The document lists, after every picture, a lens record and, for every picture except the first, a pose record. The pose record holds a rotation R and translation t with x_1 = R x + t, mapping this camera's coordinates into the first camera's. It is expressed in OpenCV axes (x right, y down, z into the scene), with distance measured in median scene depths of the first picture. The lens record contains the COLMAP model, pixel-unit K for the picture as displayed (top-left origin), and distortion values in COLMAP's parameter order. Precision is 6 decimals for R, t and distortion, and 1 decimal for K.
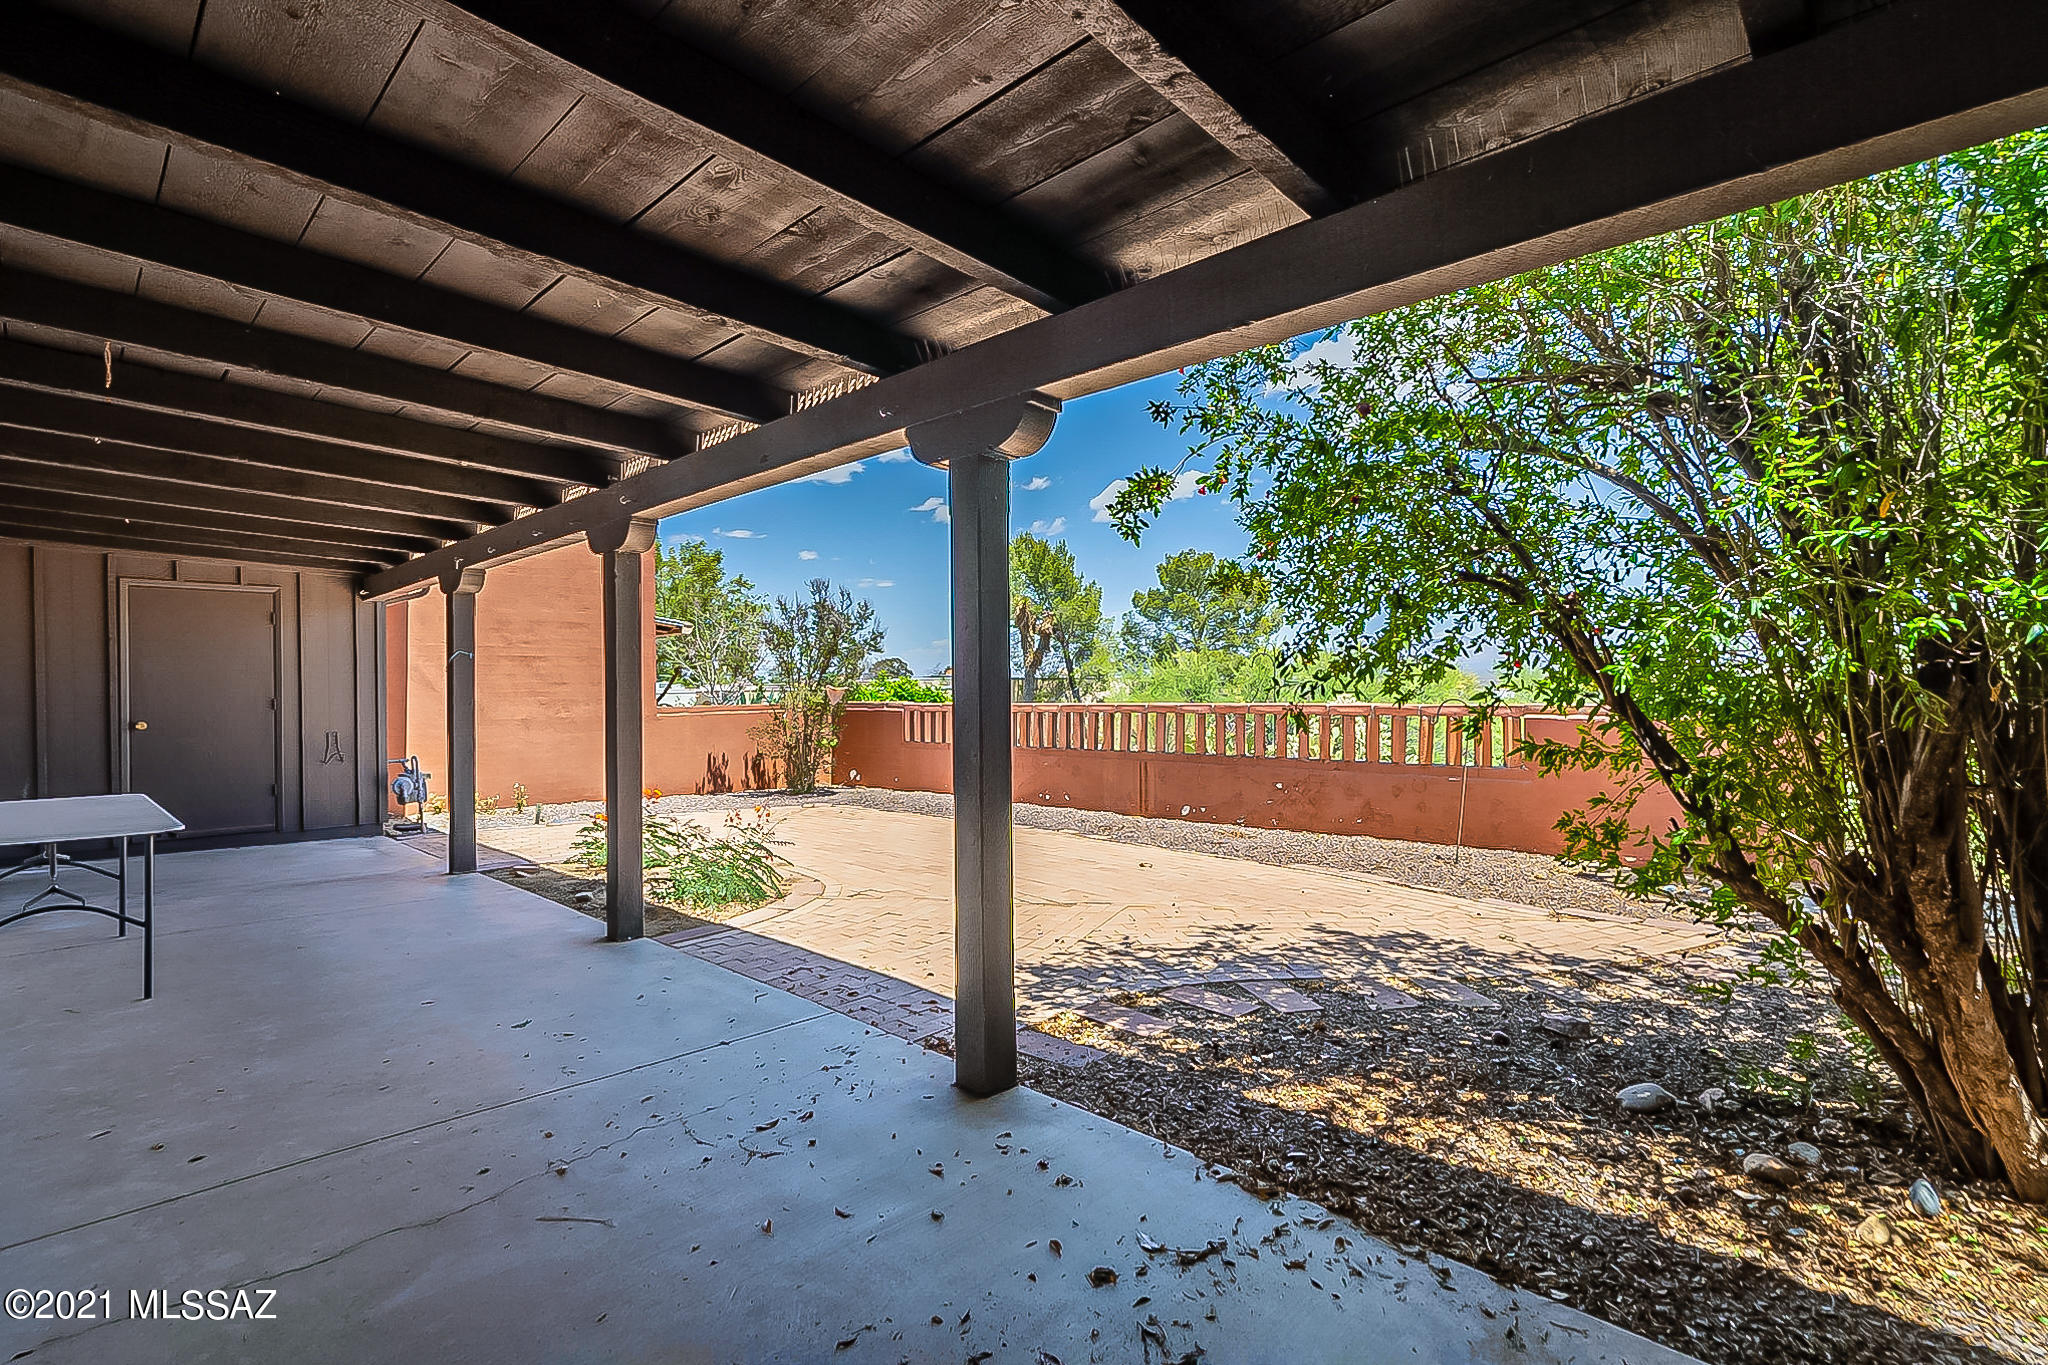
lens RADIAL K [[958.3, 0, 1019.9], [0, 958.3, 688.9], [0, 0, 1]] dist [0.001135, 0.000952]
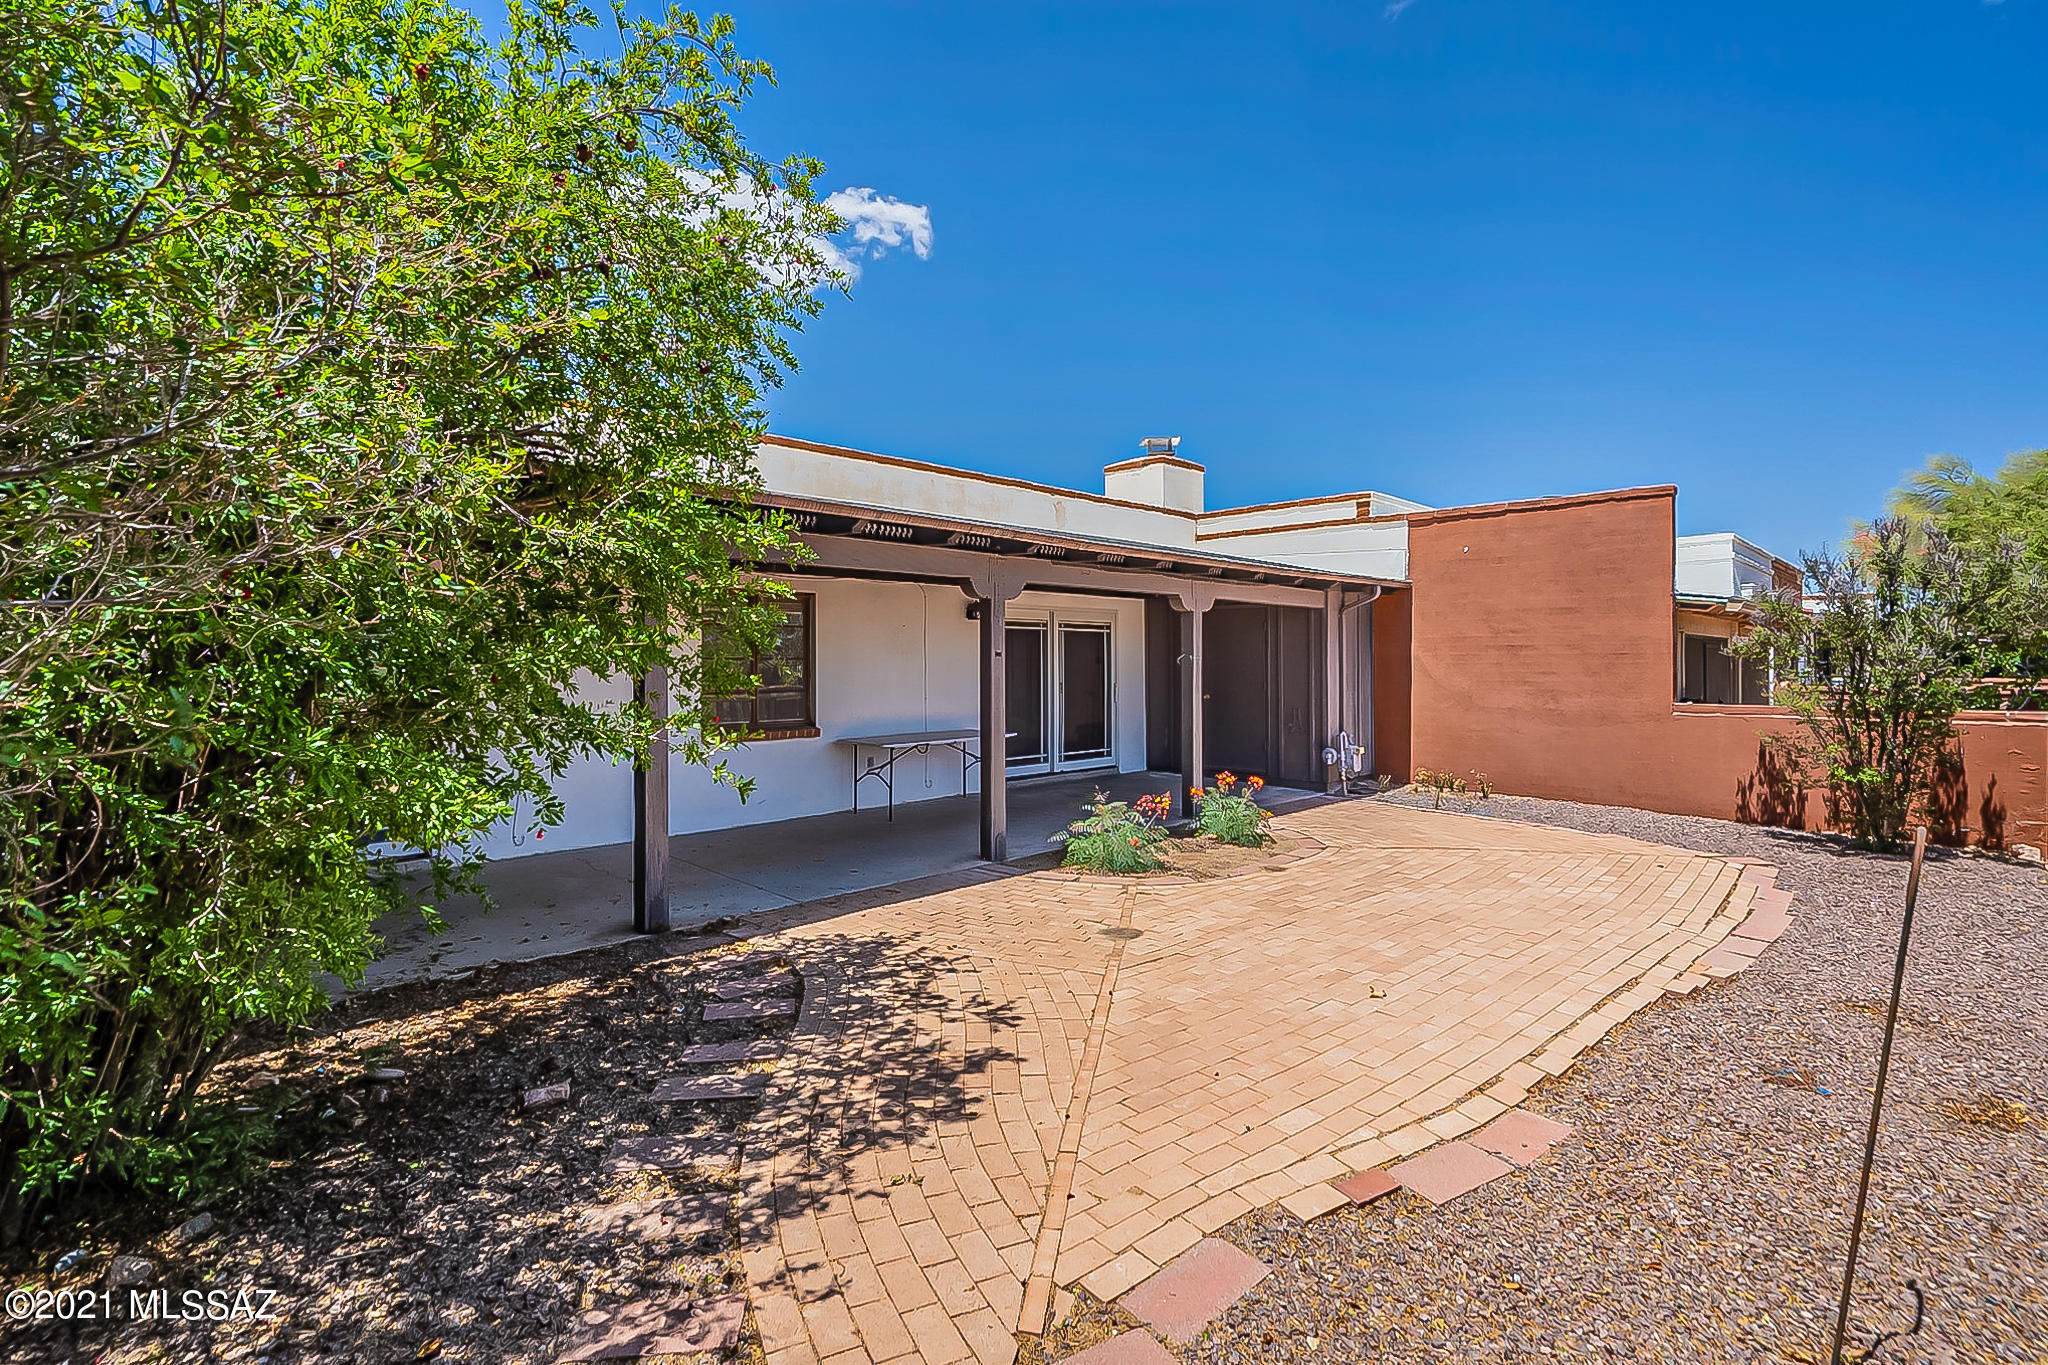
lens RADIAL K [[958.3, 0, 1015.7], [0, 958.3, 669.1], [0, 0, 1]] dist [0.001135, 0.000952]
pose [[-0.000504, 0.023902, -0.999714, 1.148230], [-0.002050, 0.999712, 0.023903, -0.074959], [0.999998, 0.002062, -0.000455, 1.111591]]
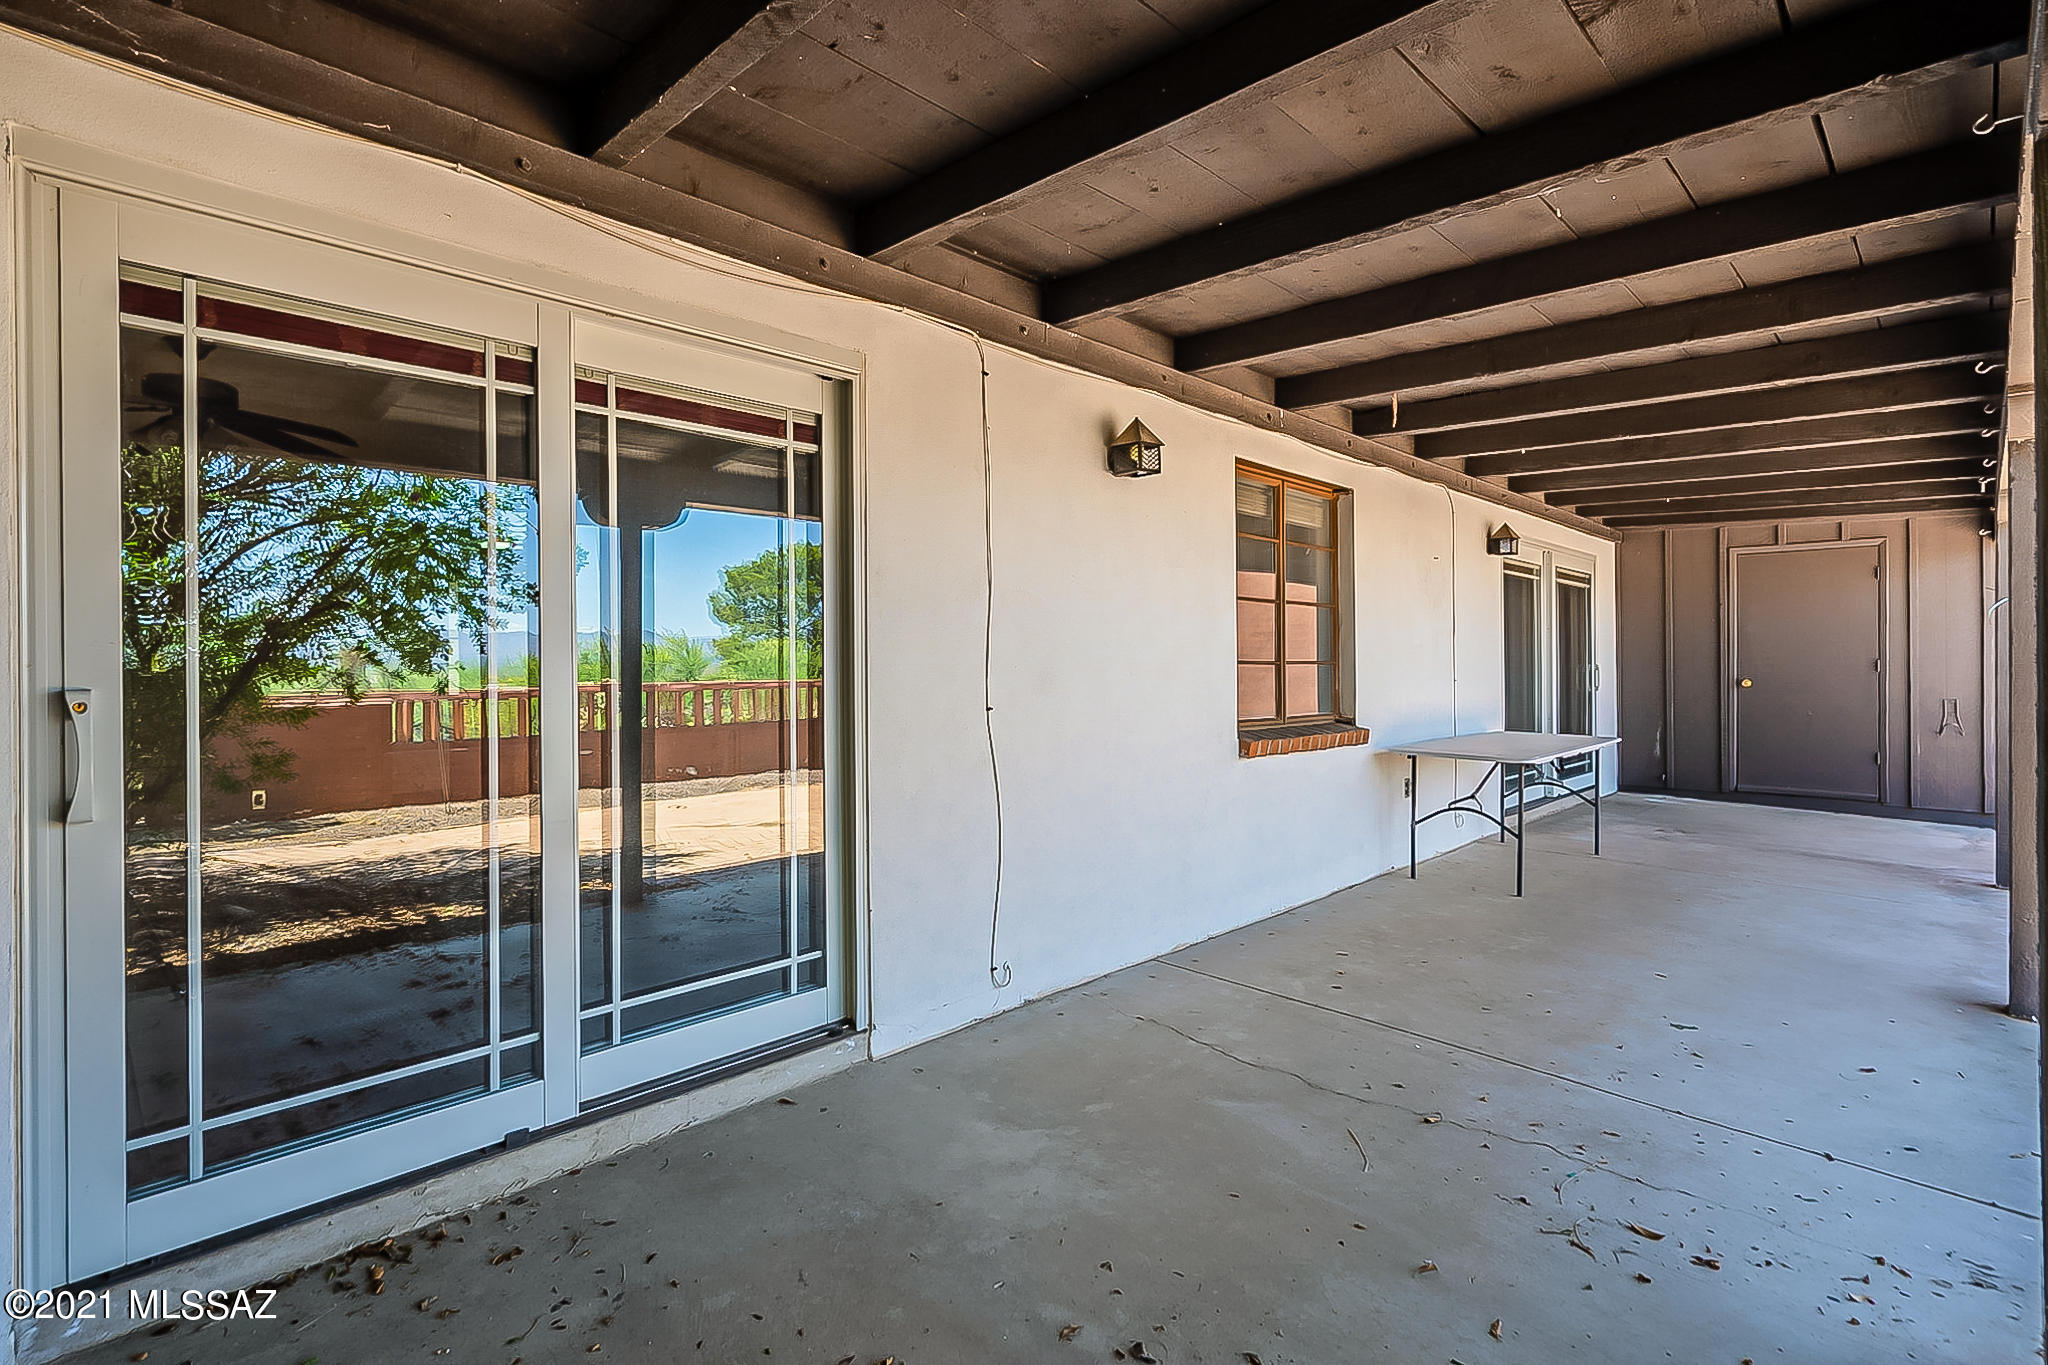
lens RADIAL K [[958.3, 0, 1013.0], [0, 958.3, 662.8], [0, 0, 1]] dist [0.001135, 0.000952]
pose [[-0.021376, 0.013261, -0.999684, 0.290668], [-0.002249, 0.999909, 0.013313, 0.005101], [0.999769, 0.002533, -0.021344, 0.319656]]
